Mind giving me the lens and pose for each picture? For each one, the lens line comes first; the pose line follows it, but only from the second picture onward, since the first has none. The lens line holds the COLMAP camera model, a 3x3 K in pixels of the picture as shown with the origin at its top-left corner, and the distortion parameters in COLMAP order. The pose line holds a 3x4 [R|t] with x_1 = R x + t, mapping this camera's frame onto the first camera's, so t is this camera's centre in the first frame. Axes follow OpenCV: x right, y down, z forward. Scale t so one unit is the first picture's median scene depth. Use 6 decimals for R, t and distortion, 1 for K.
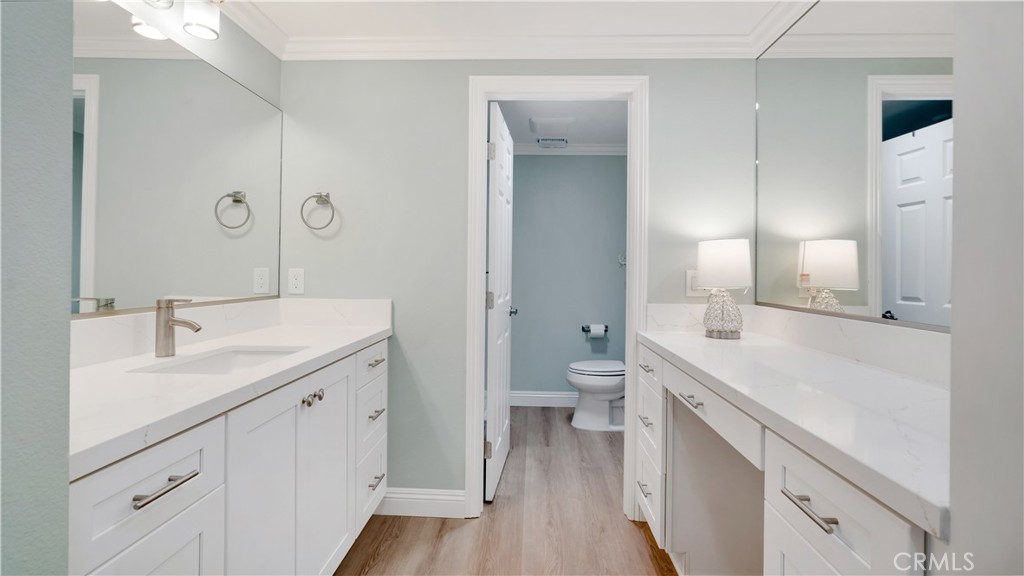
lens RADIAL K [[484.8, 0, 534.4], [0, 484.8, 270.5], [0, 0, 1]] dist [-0.005405, 0.002657]
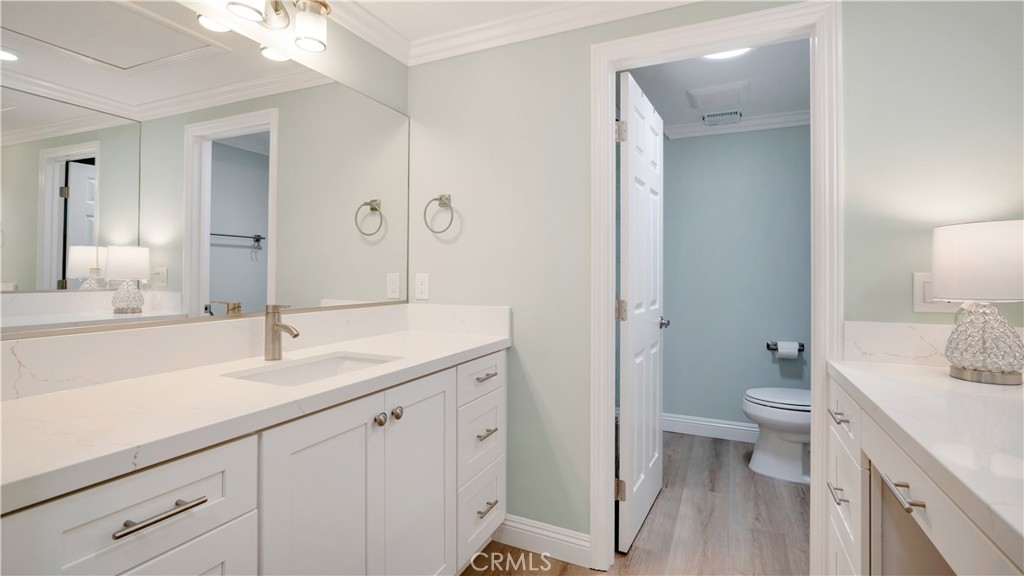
lens RADIAL K [[484.8, 0, 519.9], [0, 484.8, 269.8], [0, 0, 1]] dist [-0.005405, 0.002657]
pose [[0.910977, -0.009720, -0.412343, 0.098730], [0.006588, 0.999938, -0.009017, -0.001705], [0.412404, 0.005497, 0.910984, 0.180209]]
